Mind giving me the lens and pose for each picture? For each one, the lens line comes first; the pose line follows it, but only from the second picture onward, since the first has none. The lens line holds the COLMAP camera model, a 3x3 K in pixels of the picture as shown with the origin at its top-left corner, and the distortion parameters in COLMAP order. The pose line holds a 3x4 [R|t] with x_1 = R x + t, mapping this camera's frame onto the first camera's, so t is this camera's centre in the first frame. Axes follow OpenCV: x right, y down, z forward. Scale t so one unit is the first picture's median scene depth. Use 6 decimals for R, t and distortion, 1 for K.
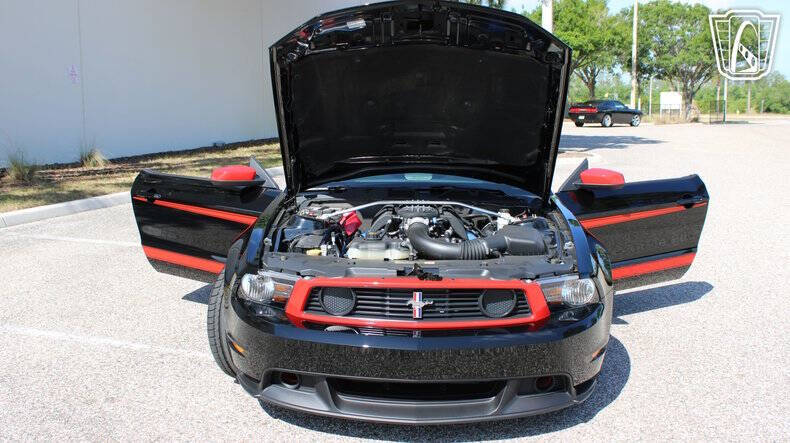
lens RADIAL K [[759.7, 0, 393.2], [0, 759.7, 203.8], [0, 0, 1]] dist [-0.077624, 0.000000]
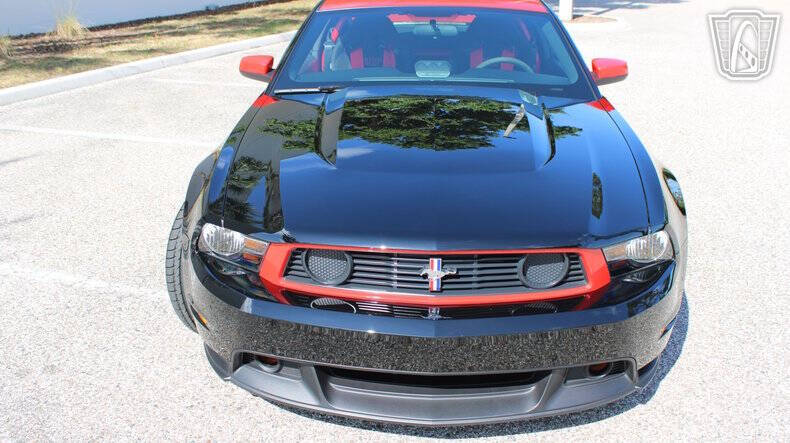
lens RADIAL K [[810.4, 0, 394.0], [0, 810.4, 222.9], [0, 0, 1]] dist [-0.075600, 0.000000]
pose [[0.999958, 0.000746, -0.009138, -0.000822], [0.000931, 0.983274, 0.182131, -0.056828], [0.009121, -0.182132, 0.983232, 0.224178]]
